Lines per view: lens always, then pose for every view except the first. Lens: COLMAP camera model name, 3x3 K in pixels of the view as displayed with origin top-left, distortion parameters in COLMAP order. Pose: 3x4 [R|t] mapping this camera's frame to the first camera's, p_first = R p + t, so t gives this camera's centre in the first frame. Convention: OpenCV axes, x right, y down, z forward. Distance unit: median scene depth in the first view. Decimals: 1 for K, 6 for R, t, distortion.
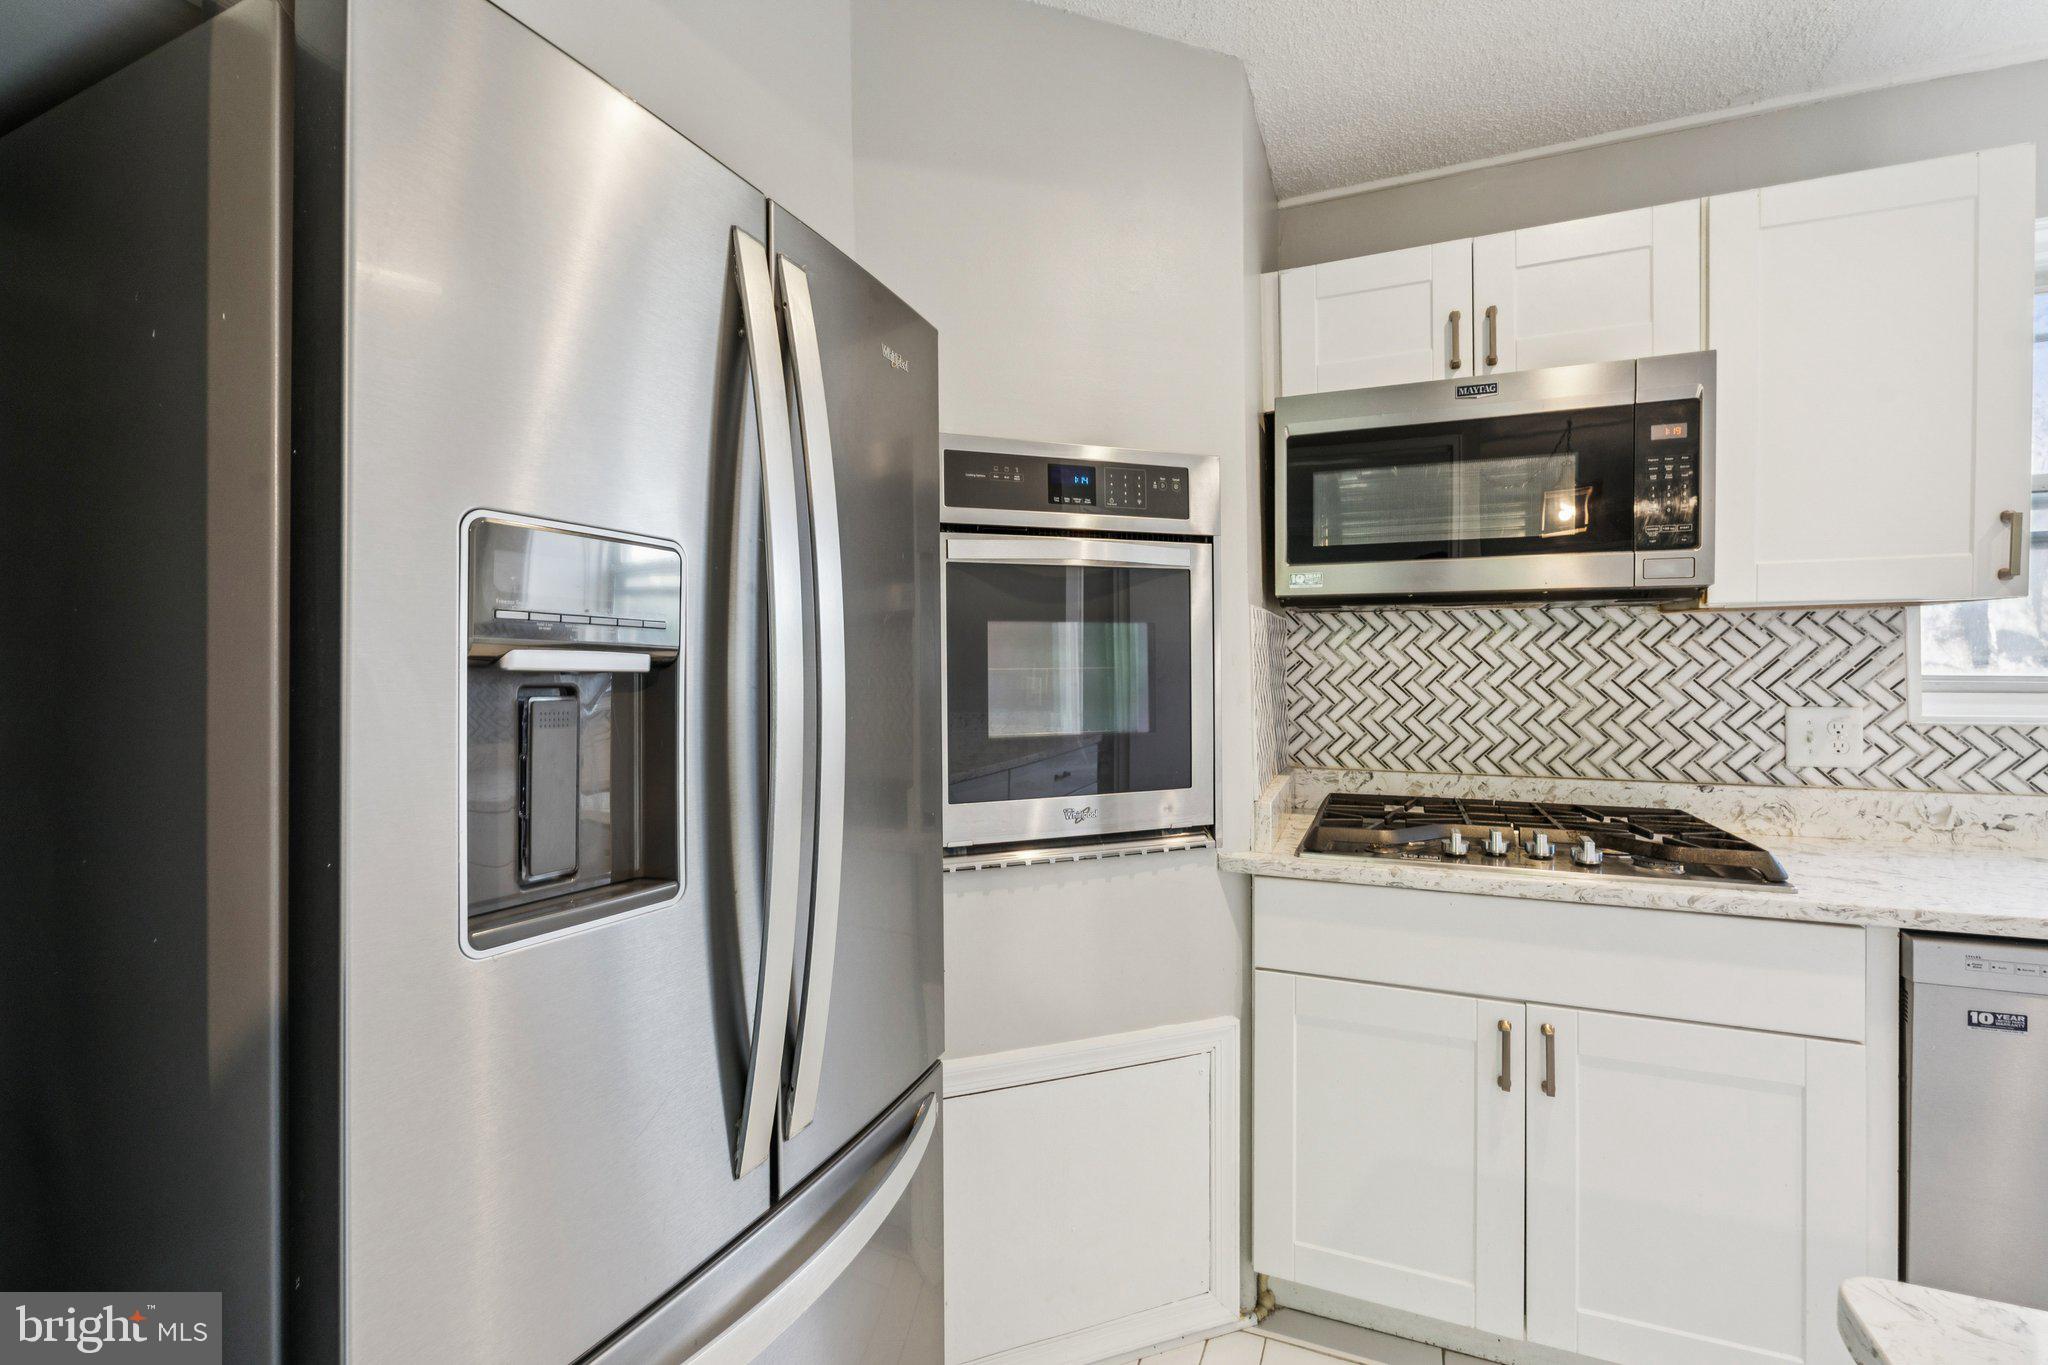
lens RADIAL K [[920.3, 0, 1027.1], [0, 920.3, 661.4], [0, 0, 1]] dist [0.002168, 0.000174]
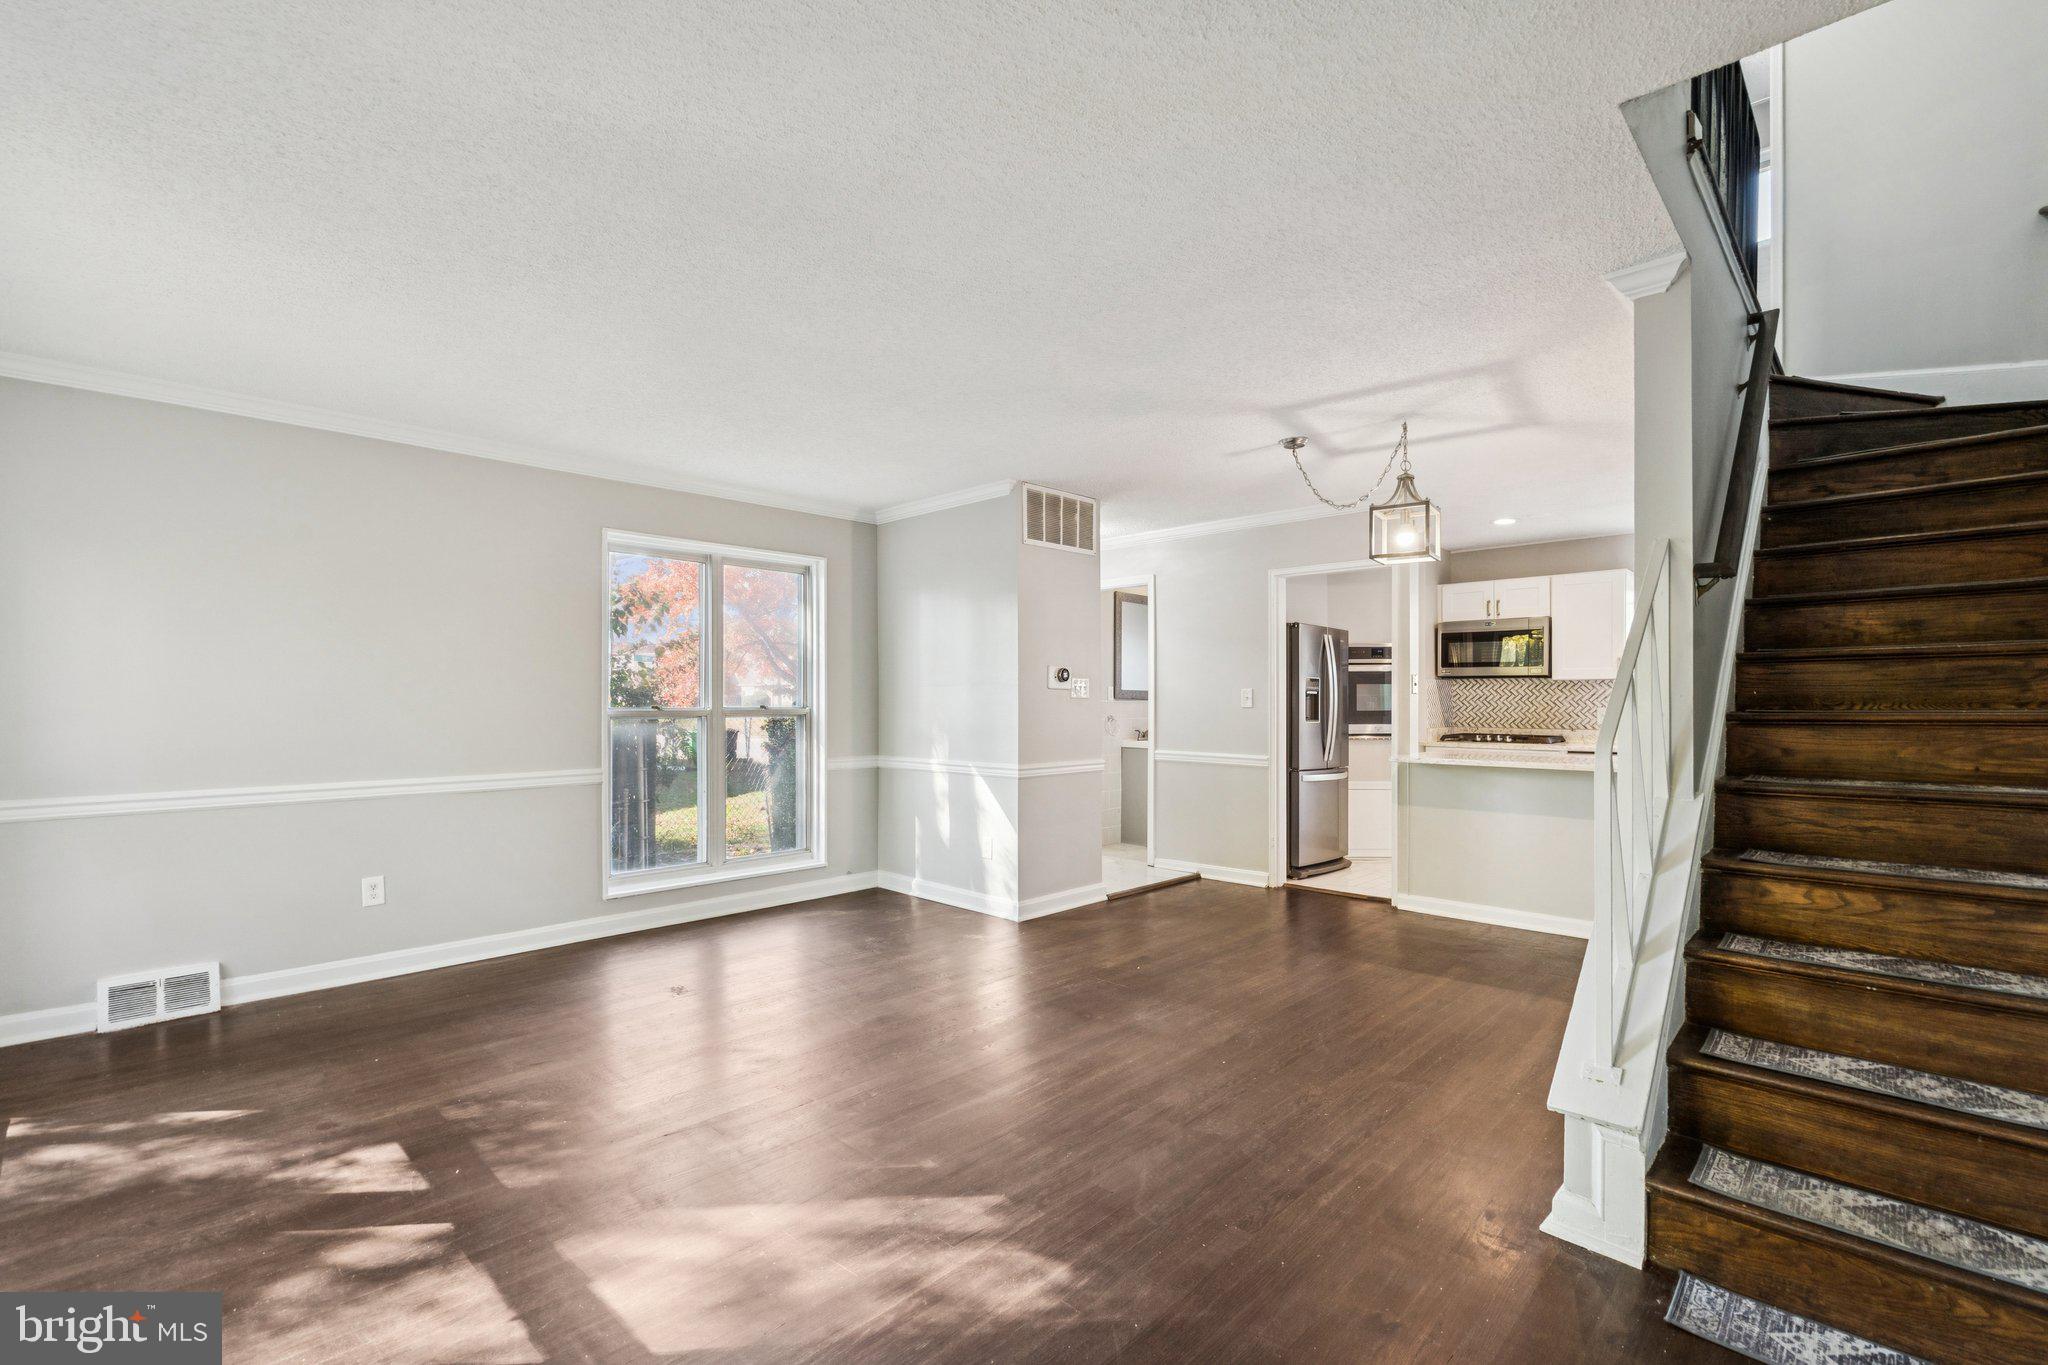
lens RADIAL K [[920.3, 0, 1016.2], [0, 920.3, 702.7], [0, 0, 1]] dist [0.002168, 0.000174]
pose [[0.937935, 0.004275, -0.346785, -0.034151], [-0.003526, 0.999990, 0.002791, 0.029024], [0.346793, -0.001395, 0.937940, -3.079460]]
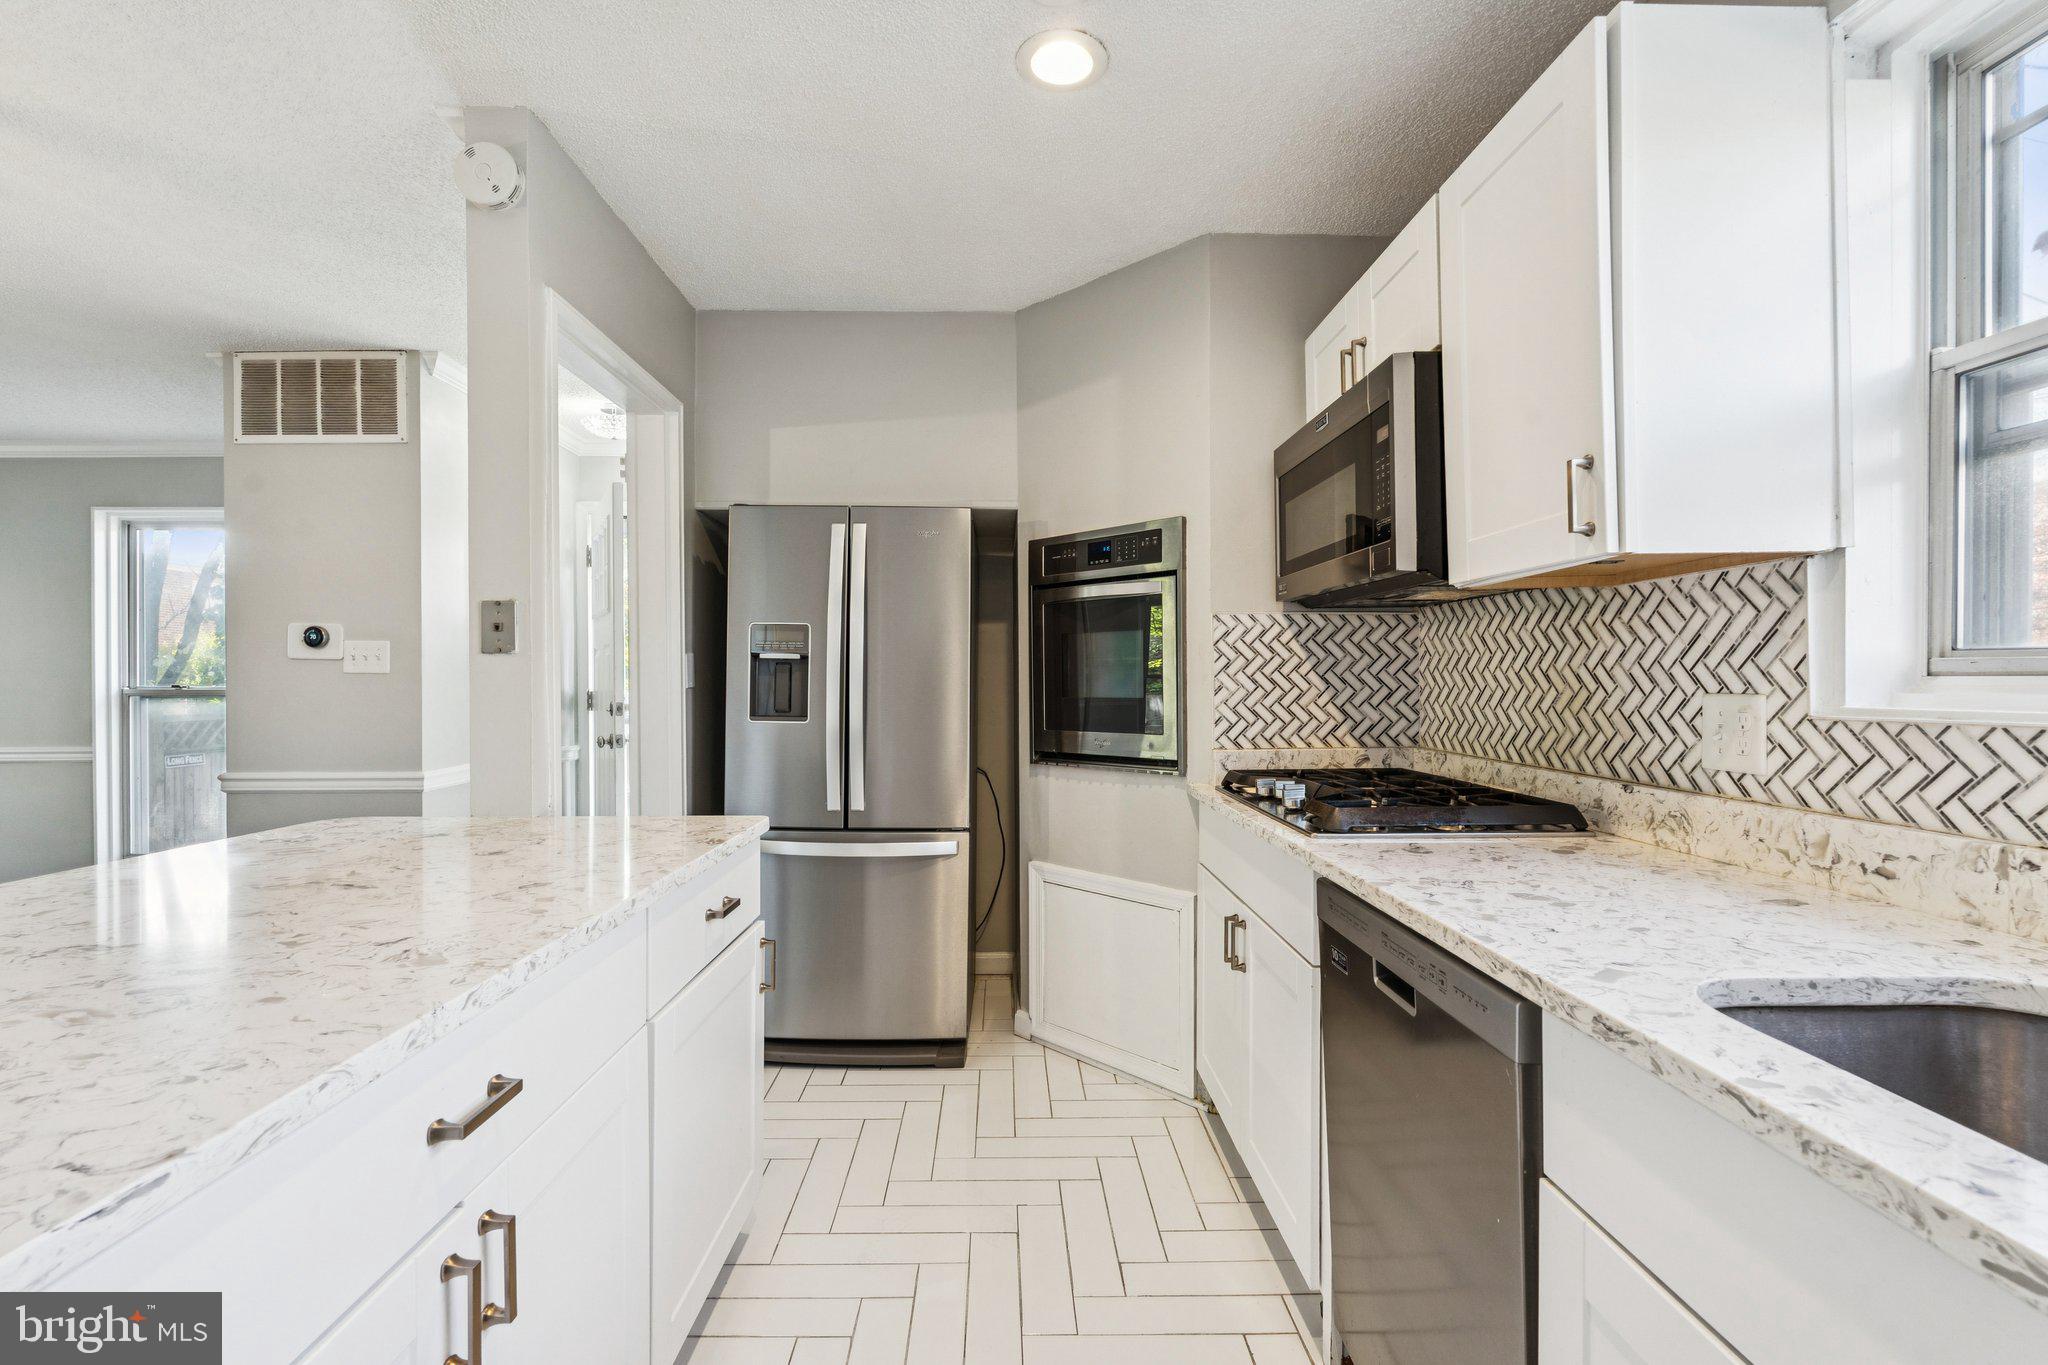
lens RADIAL K [[920.3, 0, 1019.6], [0, 920.3, 680.5], [0, 0, 1]] dist [0.002168, 0.000174]
pose [[0.394317, 0.004597, -0.918963, 1.322765], [0.003823, 0.999971, 0.006642, 0.030480], [0.918967, -0.006132, 0.394288, 0.145685]]
